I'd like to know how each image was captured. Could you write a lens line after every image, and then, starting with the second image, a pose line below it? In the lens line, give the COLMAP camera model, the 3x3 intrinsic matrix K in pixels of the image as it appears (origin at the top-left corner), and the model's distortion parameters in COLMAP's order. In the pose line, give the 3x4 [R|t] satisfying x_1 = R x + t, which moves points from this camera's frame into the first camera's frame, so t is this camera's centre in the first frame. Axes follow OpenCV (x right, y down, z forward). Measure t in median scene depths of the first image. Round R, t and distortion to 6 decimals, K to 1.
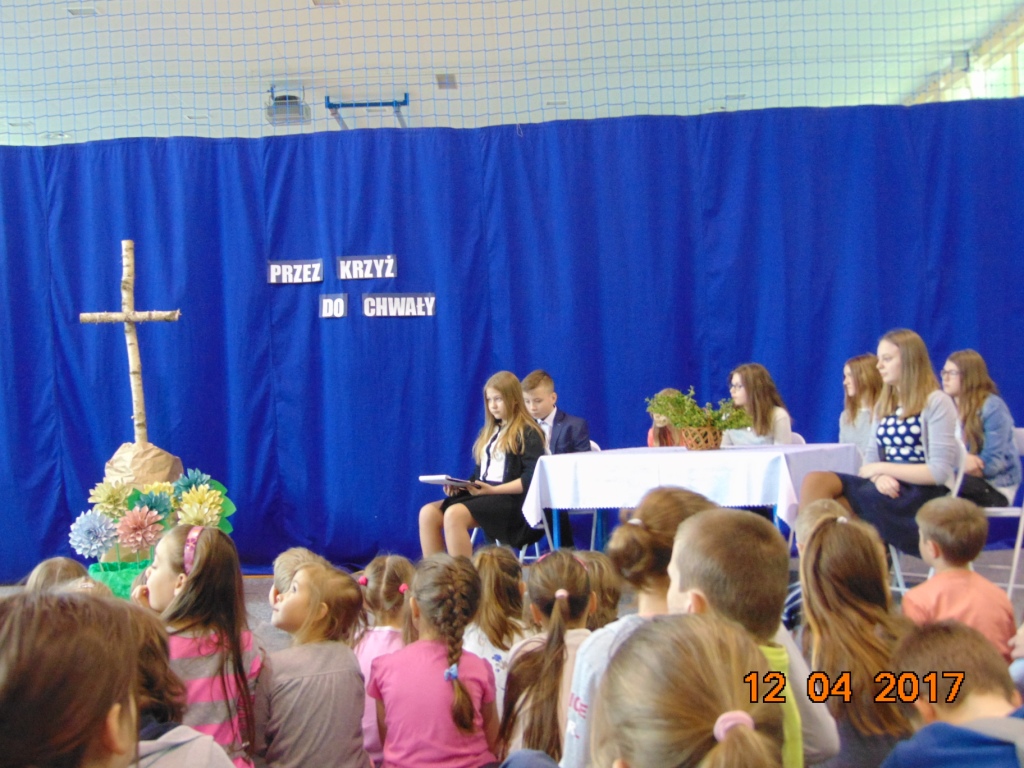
lens RADIAL K [[1259.4, 0, 512.7], [0, 1259.4, 375.4], [0, 0, 1]] dist [-0.001212, 0.000000]
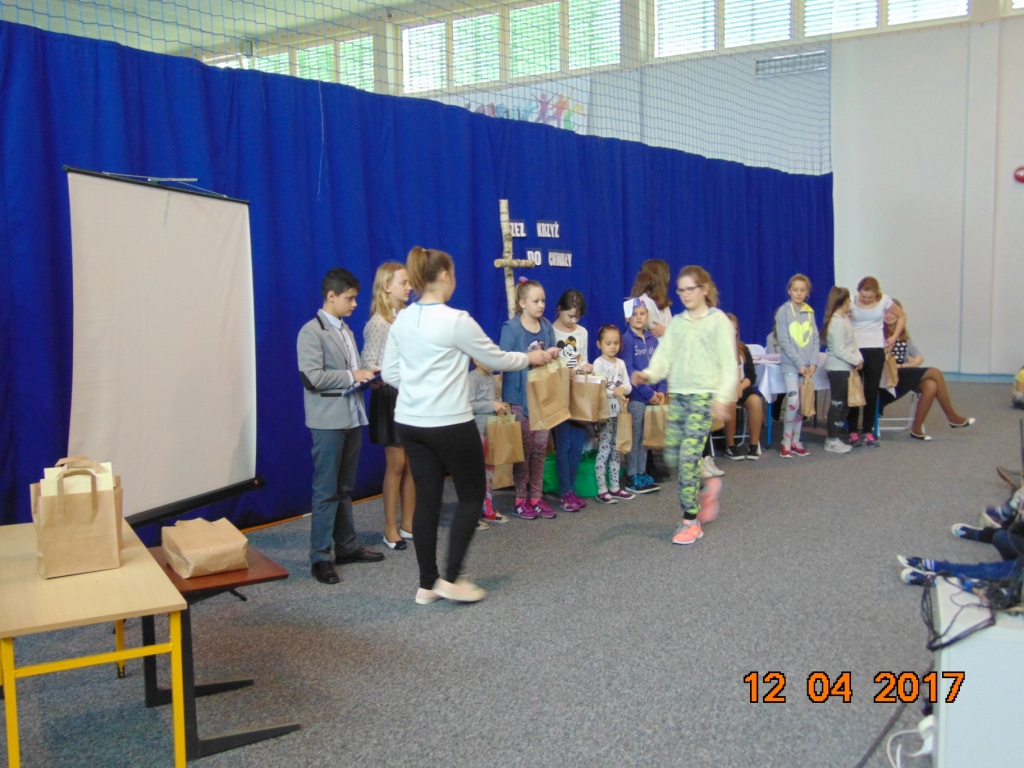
lens RADIAL K [[1027.3, 0, 511.3], [0, 1027.3, 390.0], [0, 0, 1]] dist [-0.010986, 0.000000]
pose [[0.562048, -0.058811, 0.825011, -1.064491], [-0.037124, 0.994670, 0.096197, -0.018432], [-0.826271, -0.084695, 0.556868, 0.398805]]
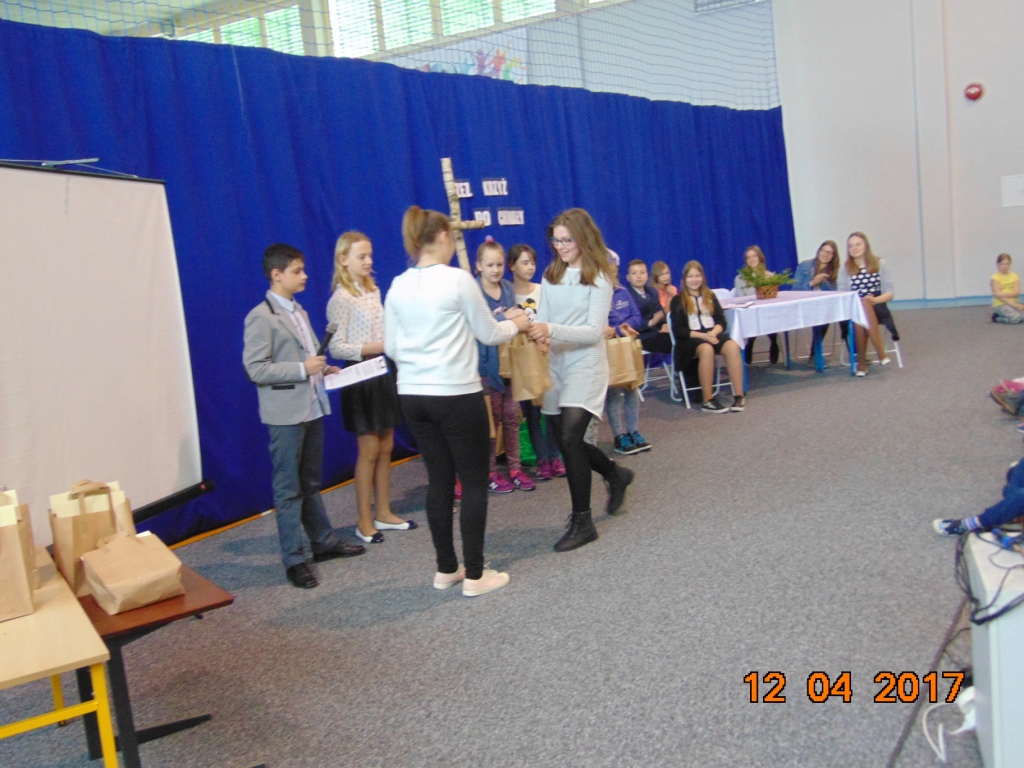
lens RADIAL K [[1027.3, 0, 515.3], [0, 1027.3, 382.1], [0, 0, 1]] dist [-0.010986, 0.000000]
pose [[0.521632, -0.131161, 0.843028, -1.019686], [0.049087, 0.991089, 0.123824, -0.016853], [-0.851757, -0.023209, 0.523422, 0.425967]]
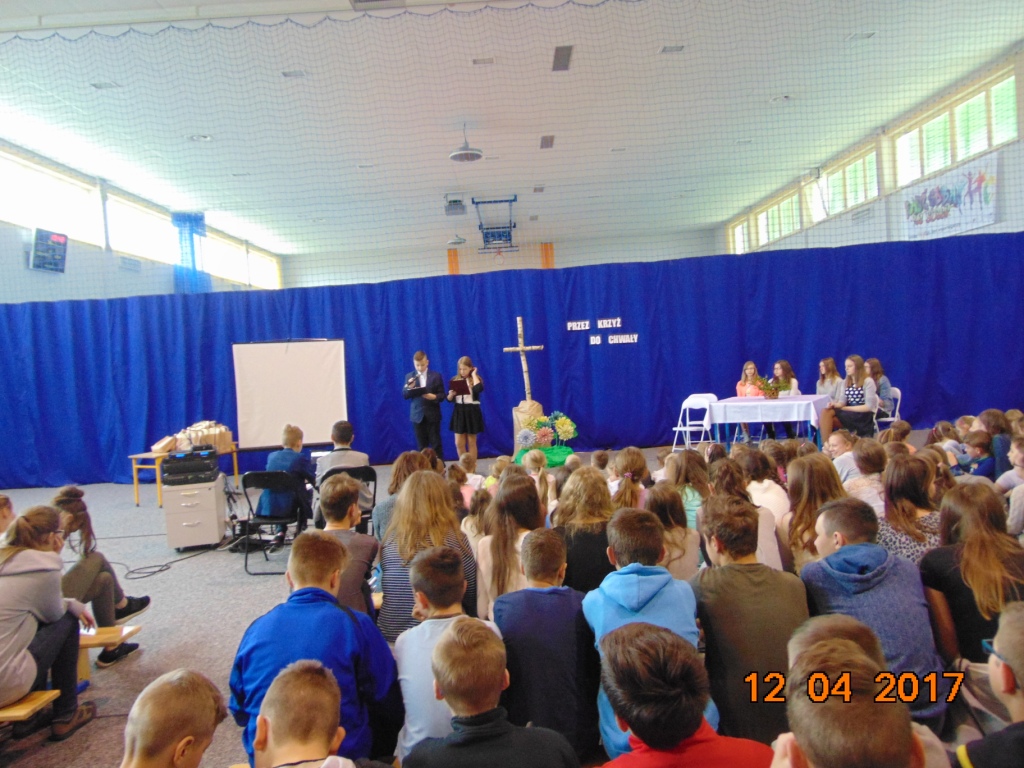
lens RADIAL K [[781.4, 0, 511.1], [0, 781.4, 381.6], [0, 0, 1]] dist [-0.014183, 0.045524]
pose [[0.999527, -0.028971, 0.010351, -0.319670], [0.028213, 0.997346, 0.067119, -0.079439], [-0.012268, -0.066795, 0.997691, -0.476996]]
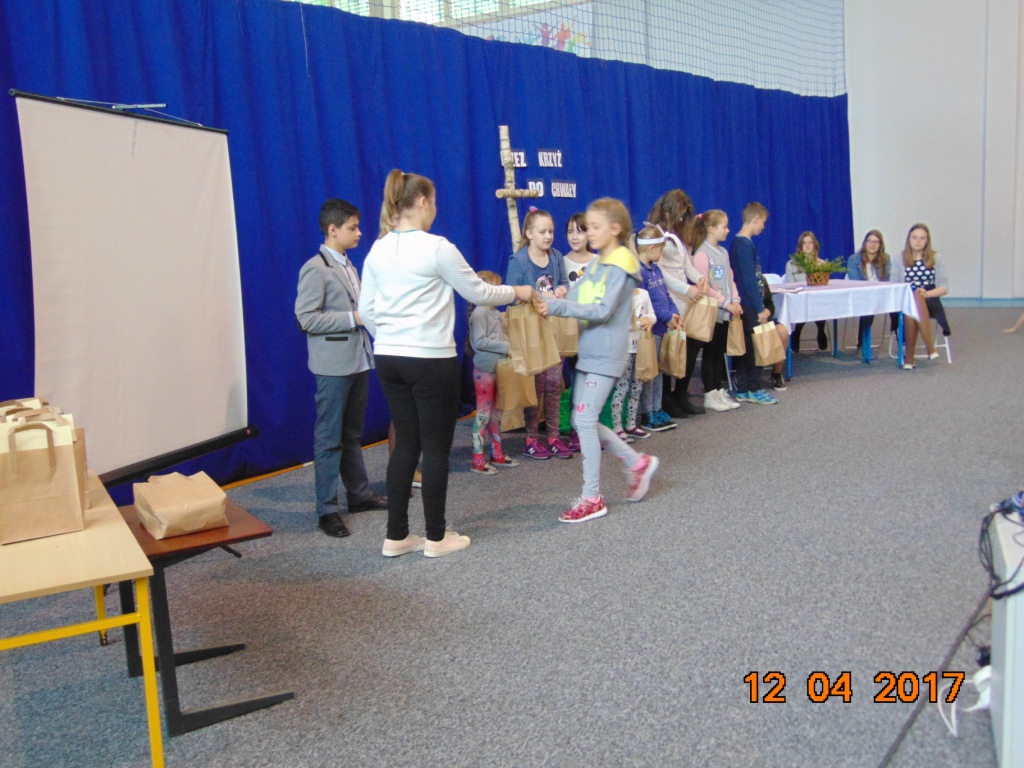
lens RADIAL K [[1027.3, 0, 512.7], [0, 1027.3, 382.5], [0, 0, 1]] dist [-0.010986, 0.000000]
pose [[0.567534, -0.116026, 0.815134, -1.027095], [-0.004817, 0.989536, 0.144204, -0.009583], [-0.823336, -0.085767, 0.561036, 0.419230]]
